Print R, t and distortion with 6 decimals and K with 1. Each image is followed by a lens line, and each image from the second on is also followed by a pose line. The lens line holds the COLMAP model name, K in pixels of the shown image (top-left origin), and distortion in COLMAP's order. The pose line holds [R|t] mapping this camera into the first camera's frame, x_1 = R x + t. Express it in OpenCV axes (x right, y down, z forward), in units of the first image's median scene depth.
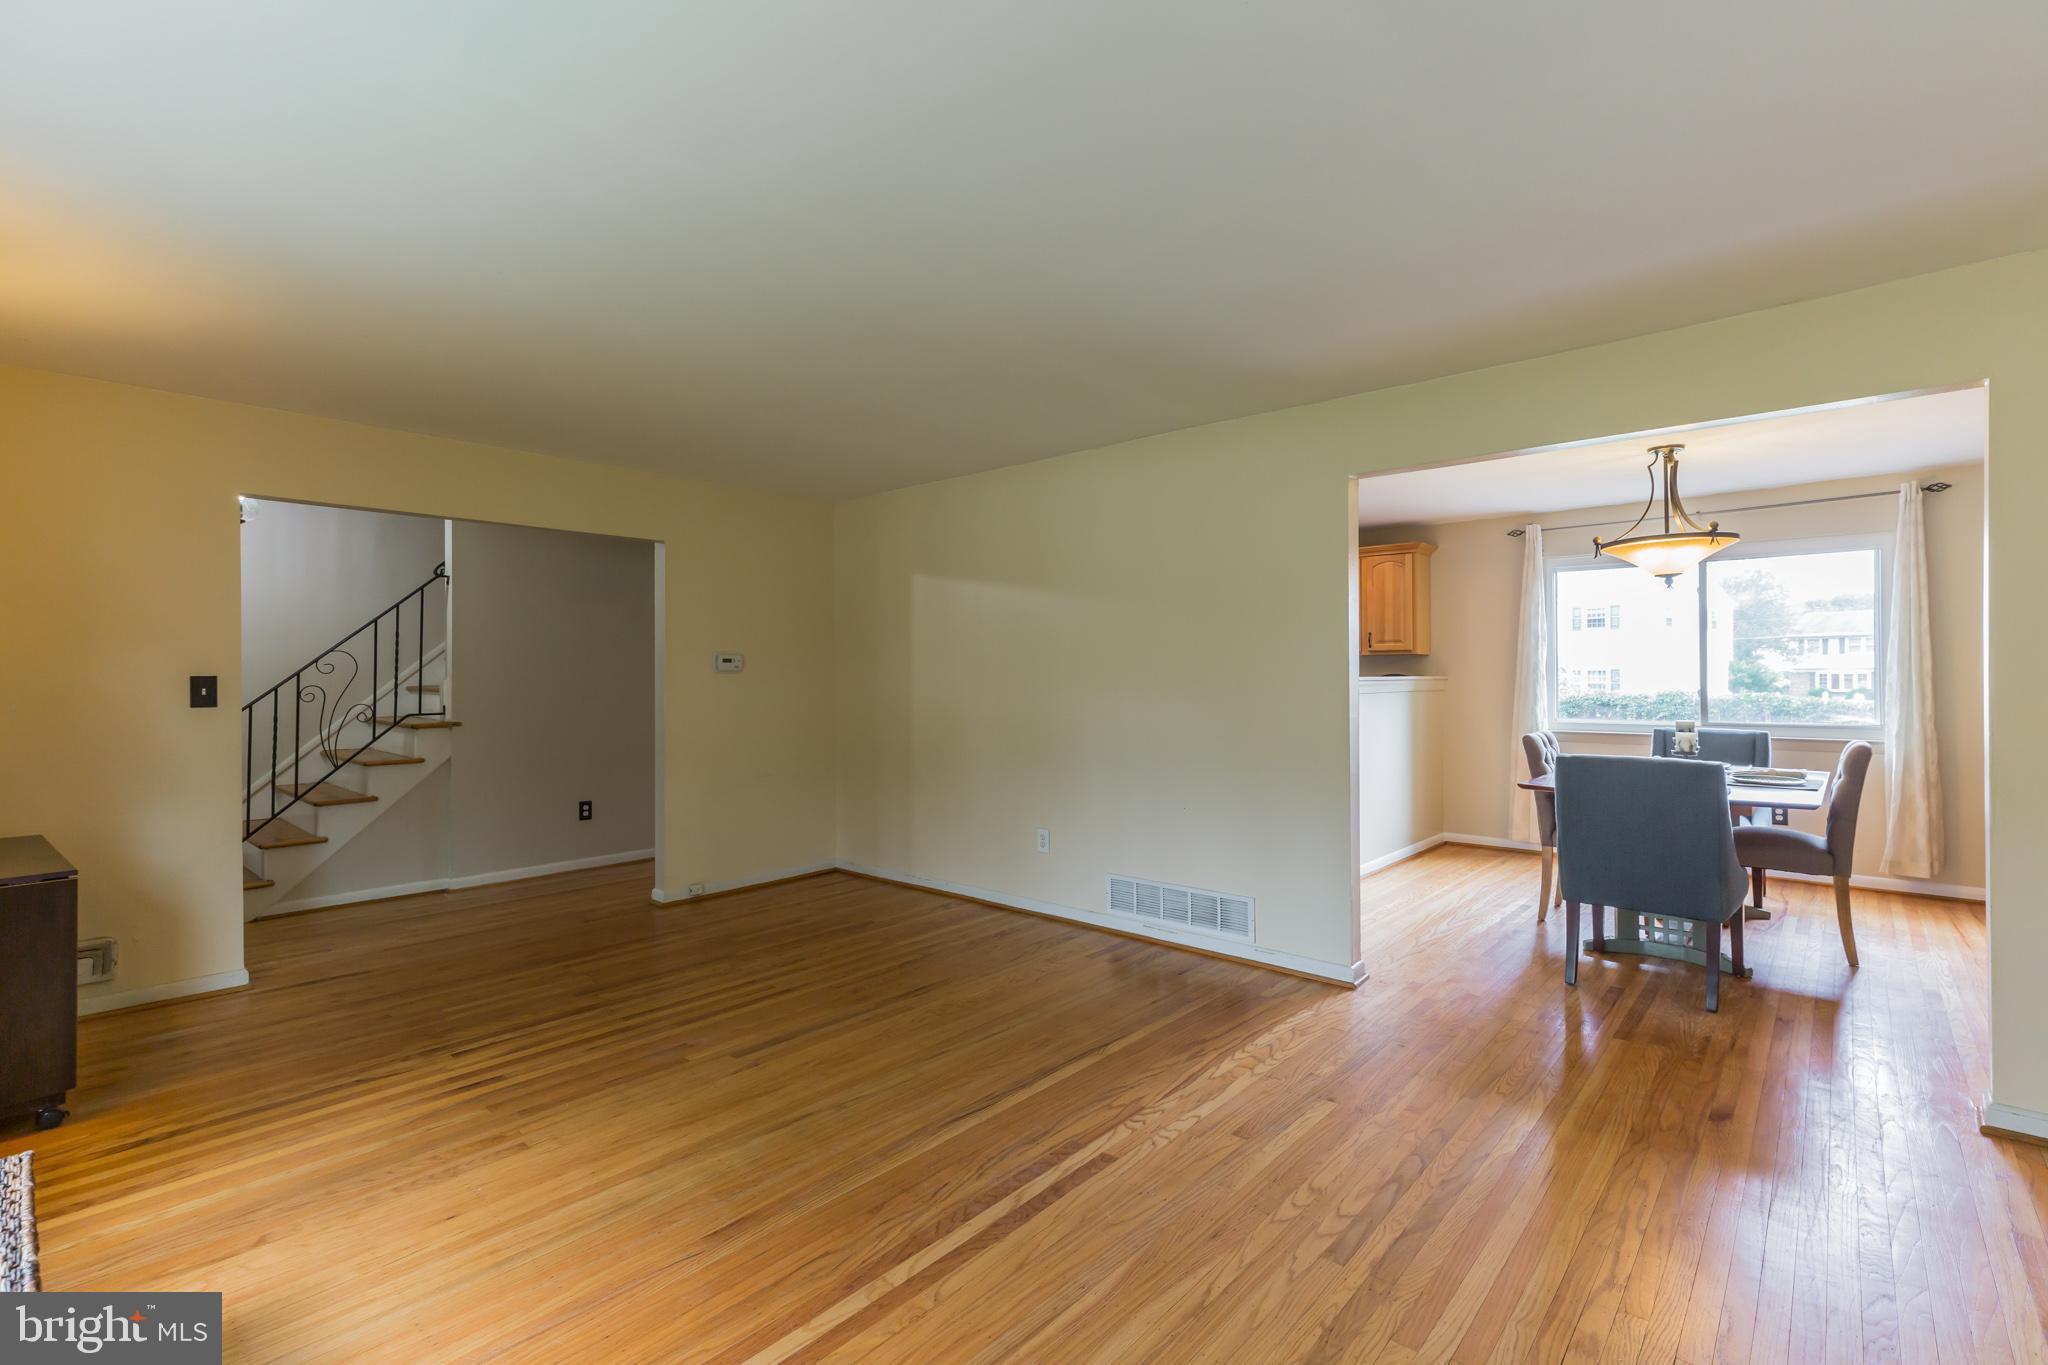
lens RADIAL K [[928.0, 0, 1037.4], [0, 928.0, 678.9], [0, 0, 1]] dist [0.007332, -0.000232]
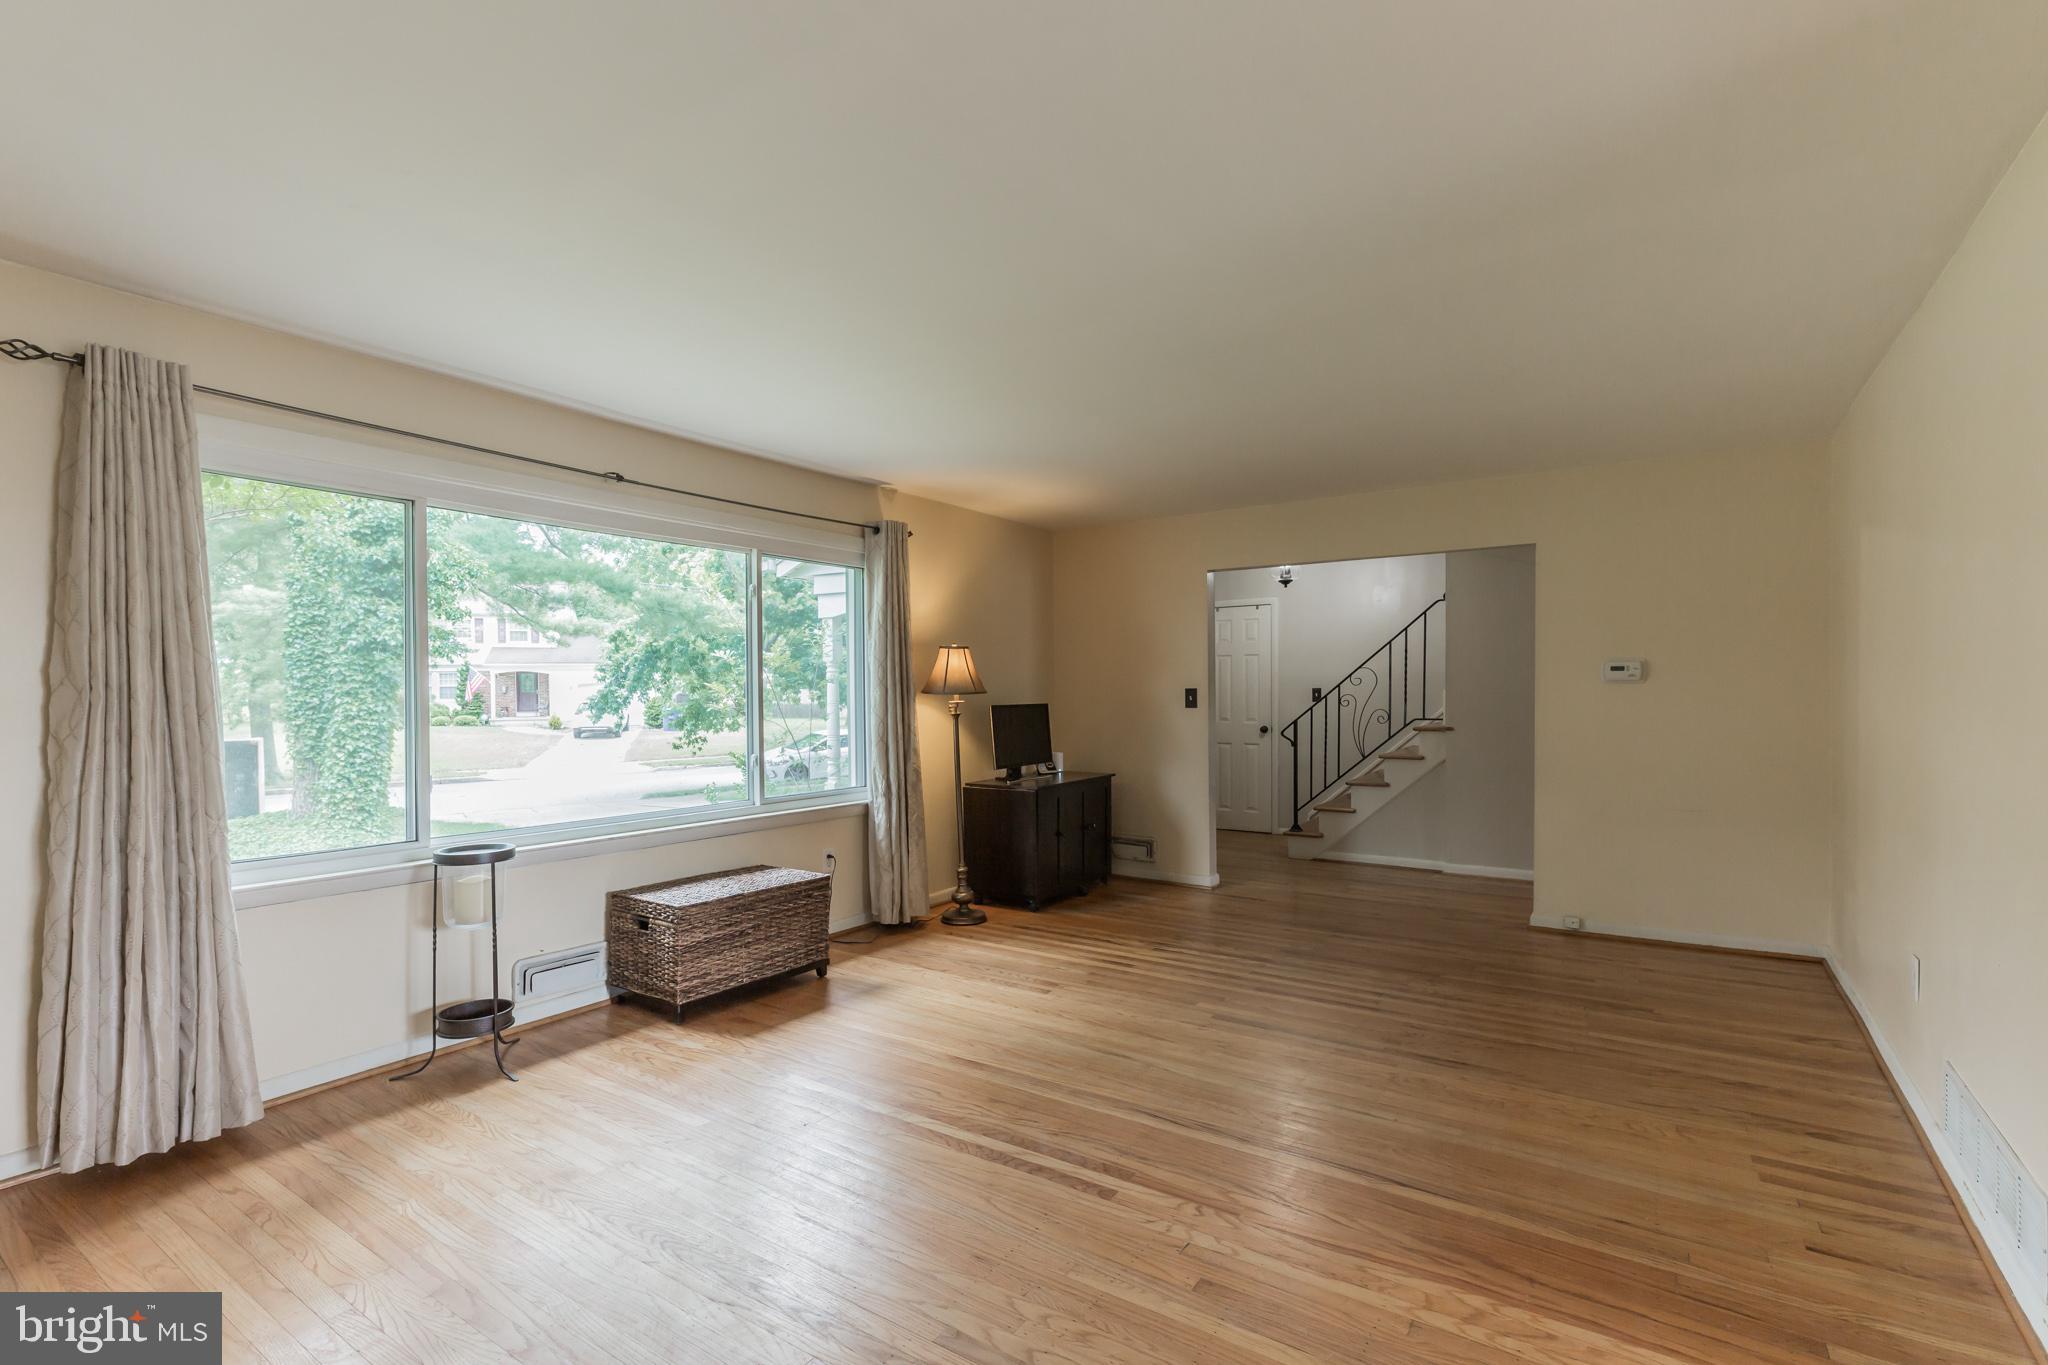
lens RADIAL K [[928.0, 0, 1037.4], [0, 928.0, 678.9], [0, 0, 1]] dist [0.007332, -0.000232]
pose [[0.134910, -0.009645, -0.990811, 0.847633], [0.002952, 0.999952, -0.009332, -0.006602], [0.990853, -0.001666, 0.134932, 0.662742]]
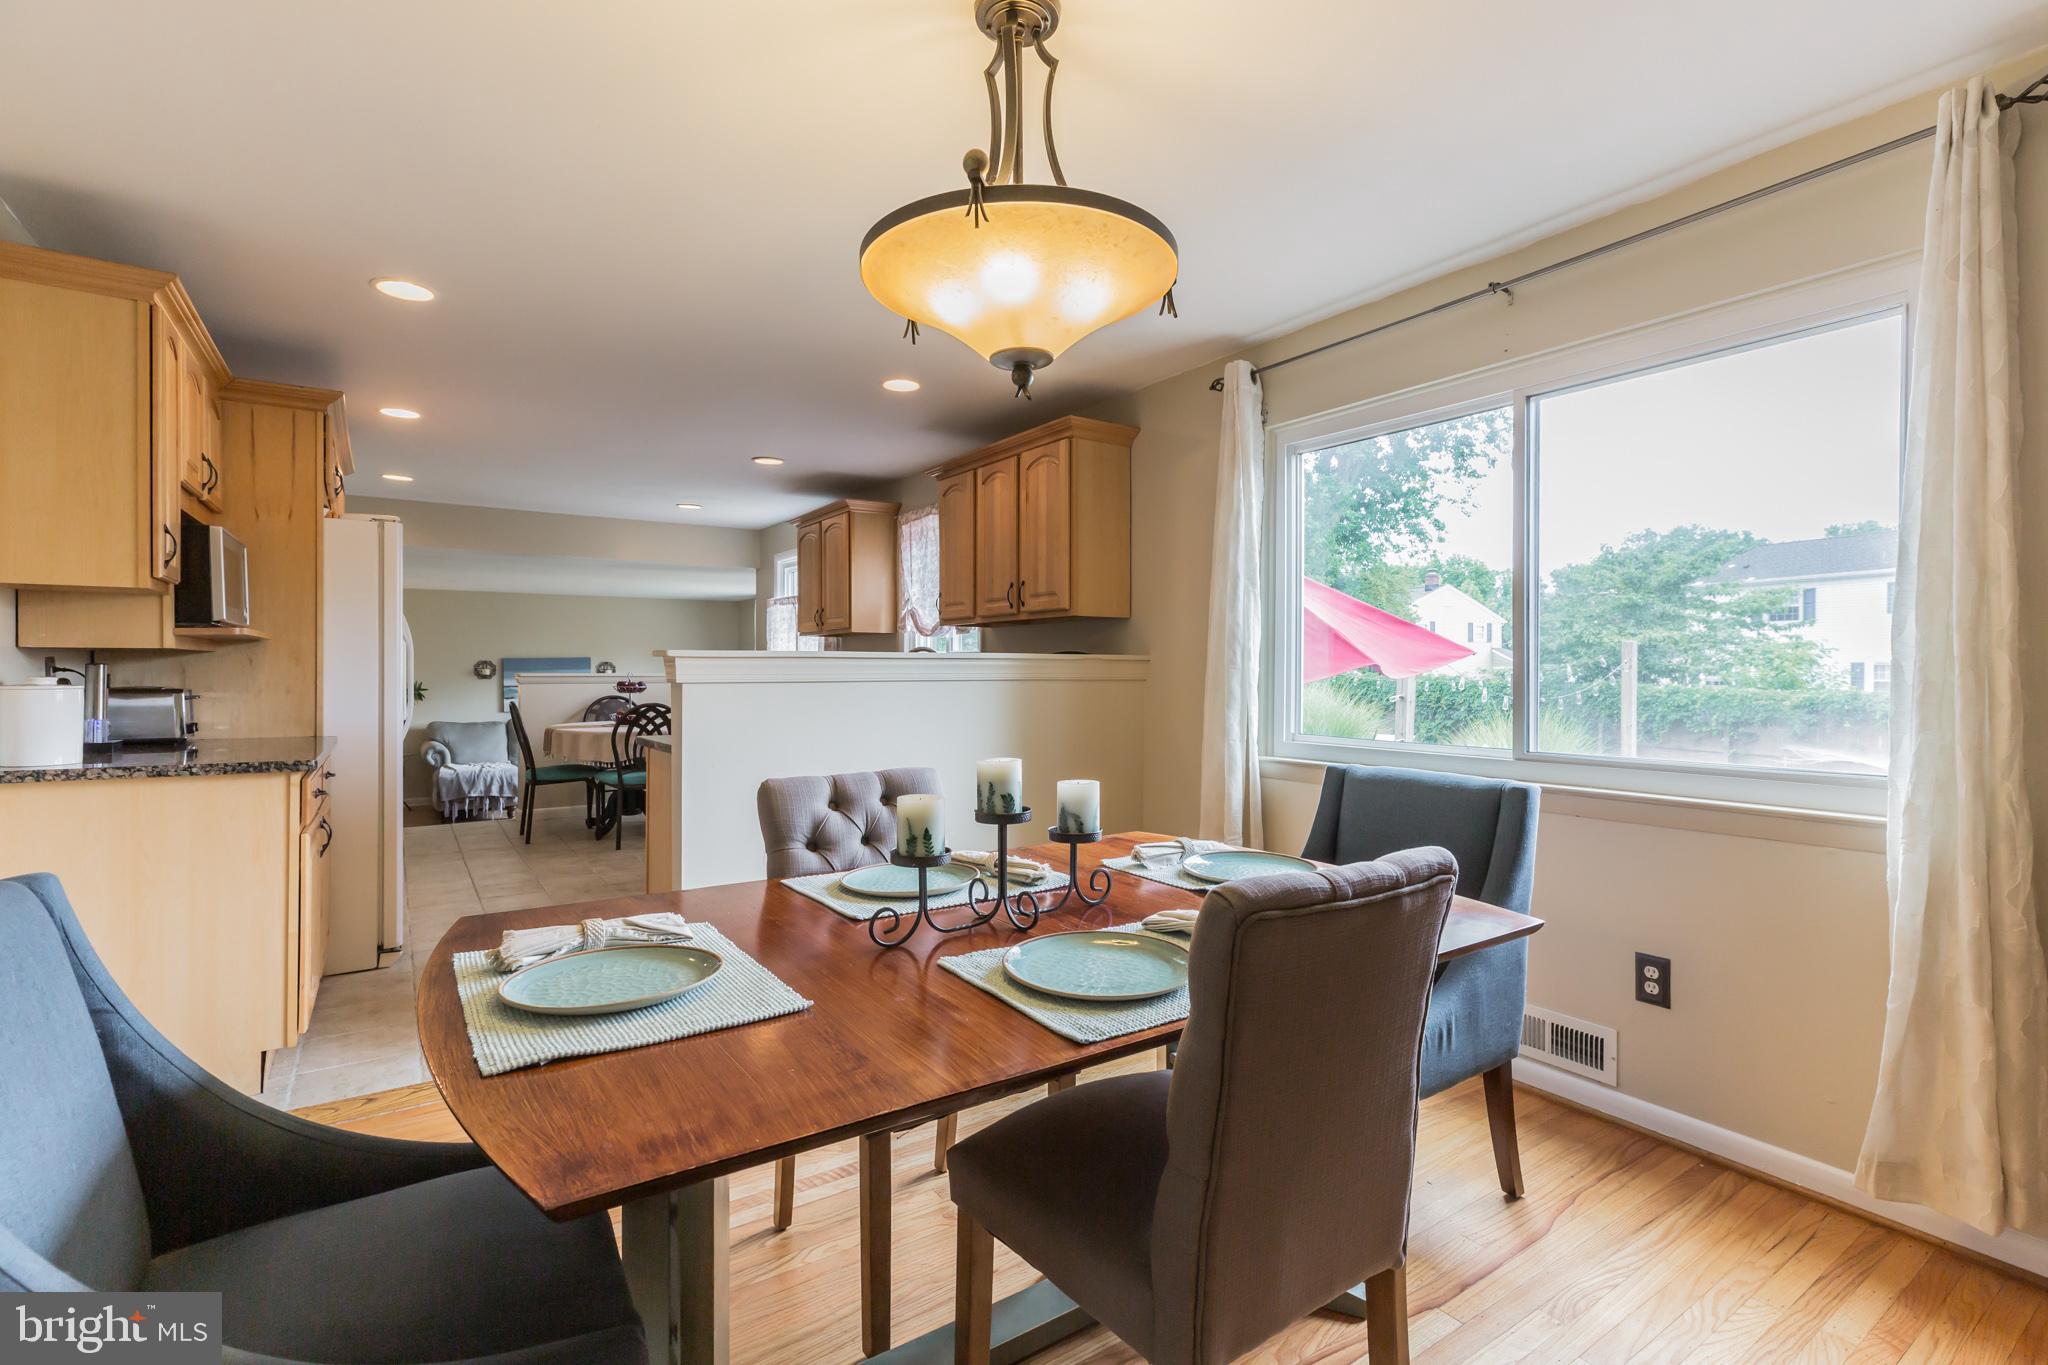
lens RADIAL K [[947.9, 0, 1022.1], [0, 947.9, 665.0], [0, 0, 1]] dist [0.003631, 0.000072]
pose [[0.962387, -0.002180, -0.271672, 0.102164], [0.001082, 0.999991, -0.004190, 0.001127], [0.271679, 0.003738, 0.962381, 0.082604]]
